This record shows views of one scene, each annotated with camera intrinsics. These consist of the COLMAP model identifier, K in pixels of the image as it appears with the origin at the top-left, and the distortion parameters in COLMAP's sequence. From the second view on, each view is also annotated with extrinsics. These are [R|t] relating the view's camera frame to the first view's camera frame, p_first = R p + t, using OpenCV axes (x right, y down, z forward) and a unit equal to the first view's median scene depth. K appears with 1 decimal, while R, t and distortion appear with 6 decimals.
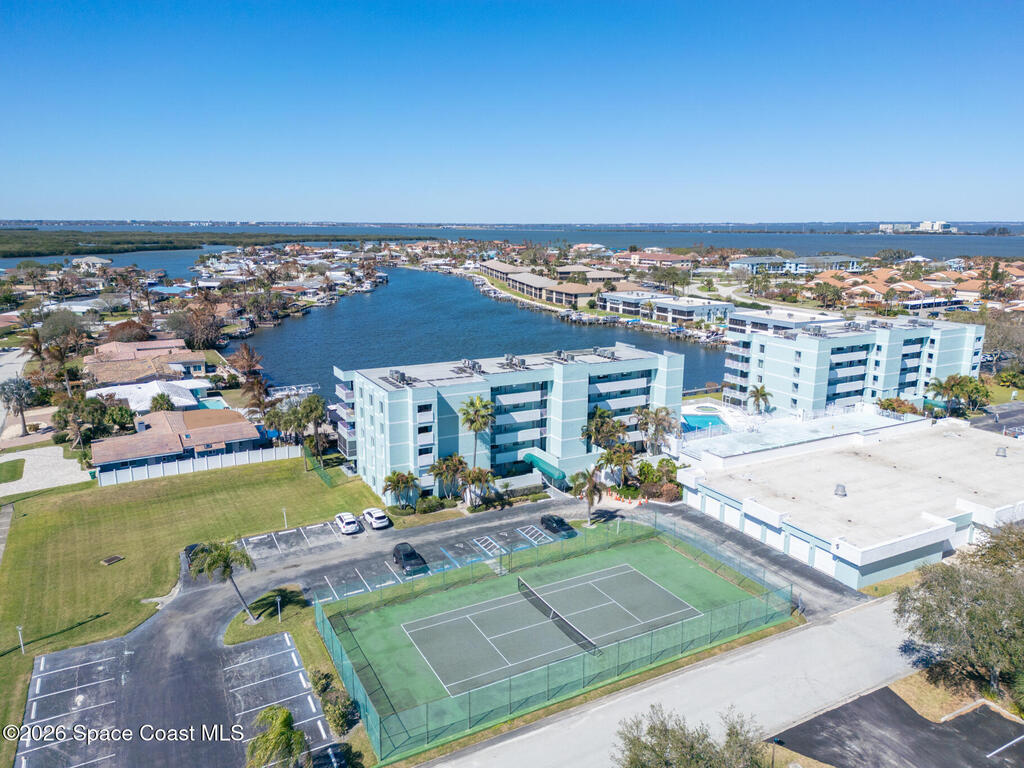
lens RADIAL K [[719.0, 0, 512.0], [0, 719.0, 384.0], [0, 0, 1]] dist [0.099061, -0.104653]
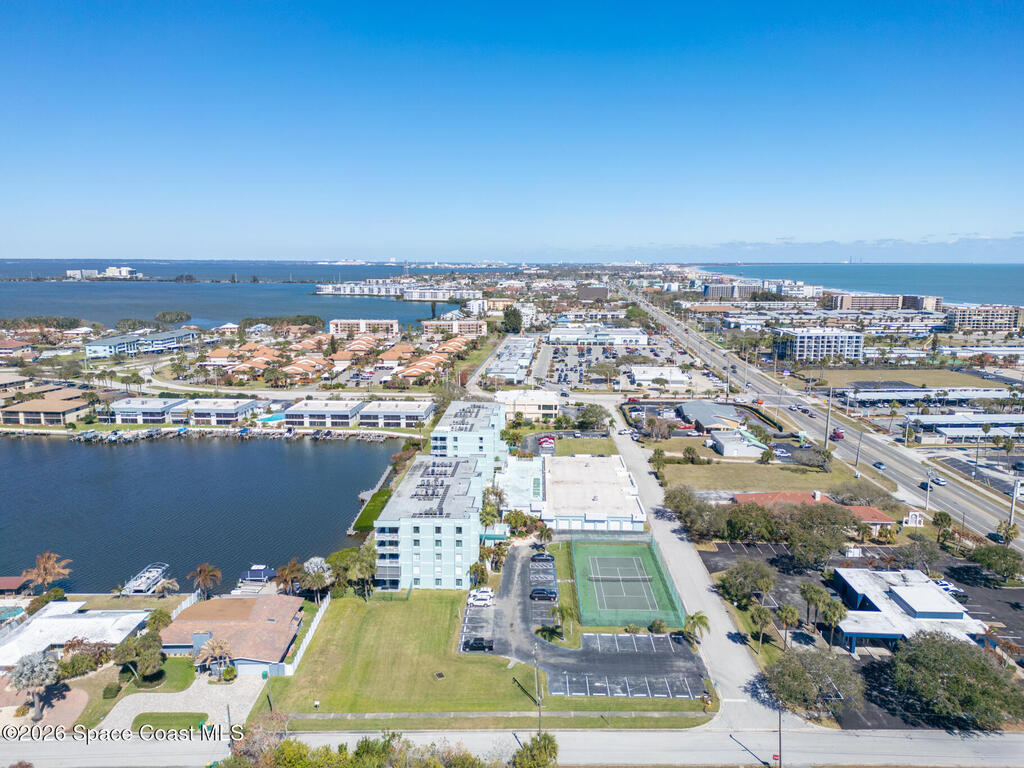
lens RADIAL K [[719.0, 0, 512.0], [0, 719.0, 384.0], [0, 0, 1]] dist [0.099061, -0.104653]
pose [[0.497996, -0.149330, 0.854225, -1.487120], [0.187051, 0.980370, 0.062335, -0.377401], [-0.846765, 0.128741, 0.516153, 0.004581]]
